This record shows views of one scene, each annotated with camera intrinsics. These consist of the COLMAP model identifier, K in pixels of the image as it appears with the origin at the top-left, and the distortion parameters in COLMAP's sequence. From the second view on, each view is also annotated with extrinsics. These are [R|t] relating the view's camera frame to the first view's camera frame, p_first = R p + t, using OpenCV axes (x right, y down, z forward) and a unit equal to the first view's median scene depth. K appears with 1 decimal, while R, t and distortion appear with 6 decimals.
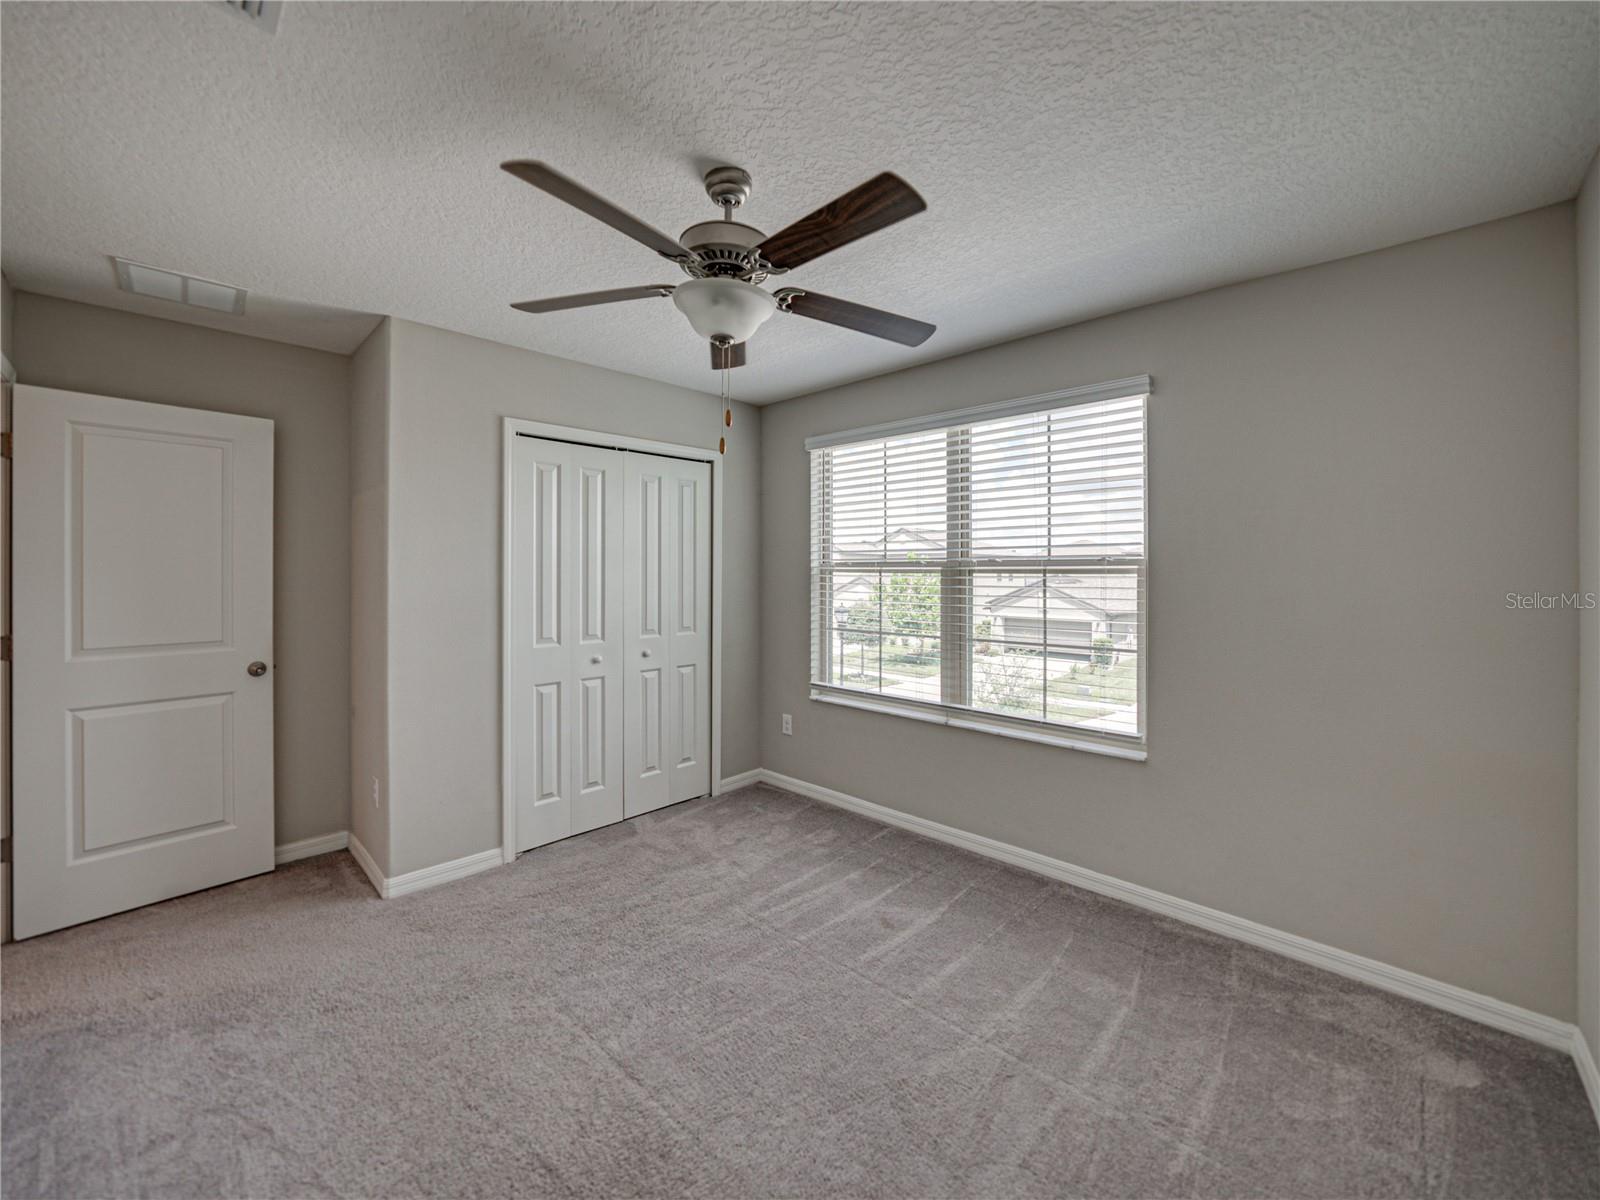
lens RADIAL K [[636.4, 0, 816.5], [0, 636.4, 579.3], [0, 0, 1]] dist [-0.024616, 0.004680]
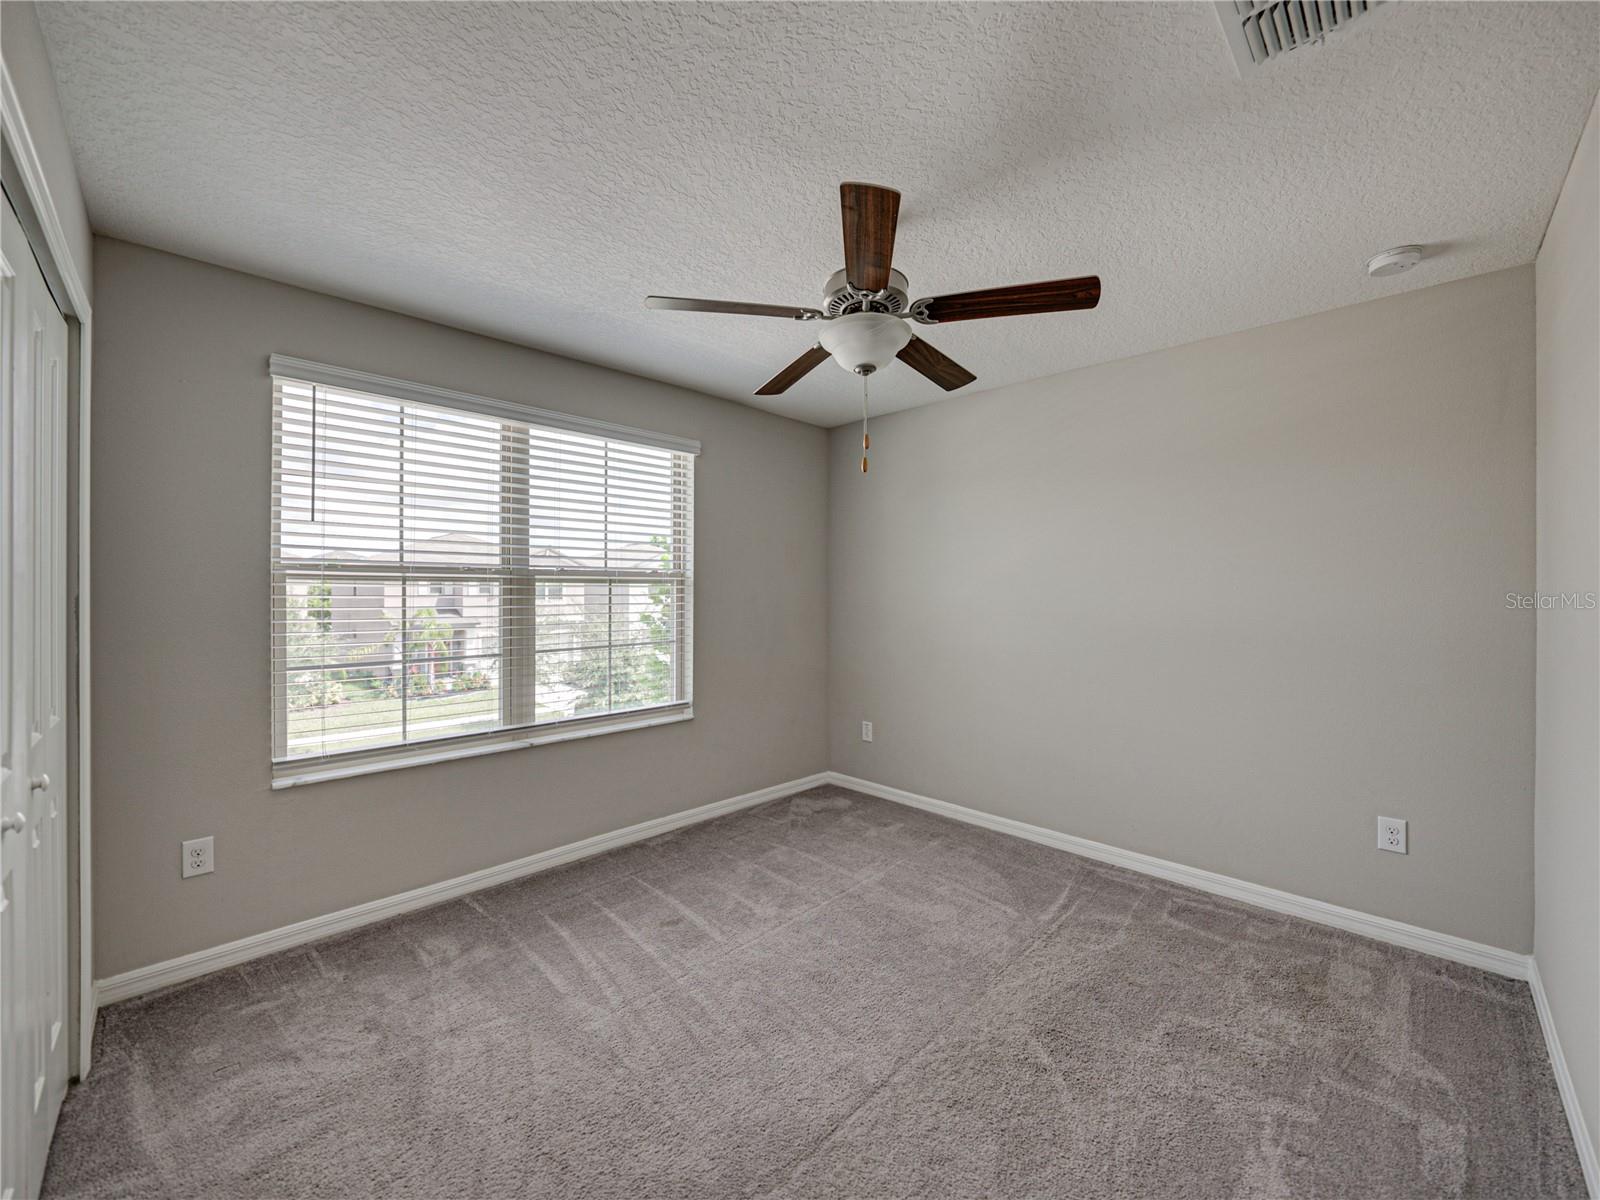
lens RADIAL K [[636.4, 0, 770.1], [0, 636.4, 597.3], [0, 0, 1]] dist [-0.024616, 0.004680]
pose [[0.054282, -0.019304, 0.998339, -0.683167], [0.004192, 0.999809, 0.019105, -0.003884], [-0.998517, 0.003148, 0.054352, 0.593134]]
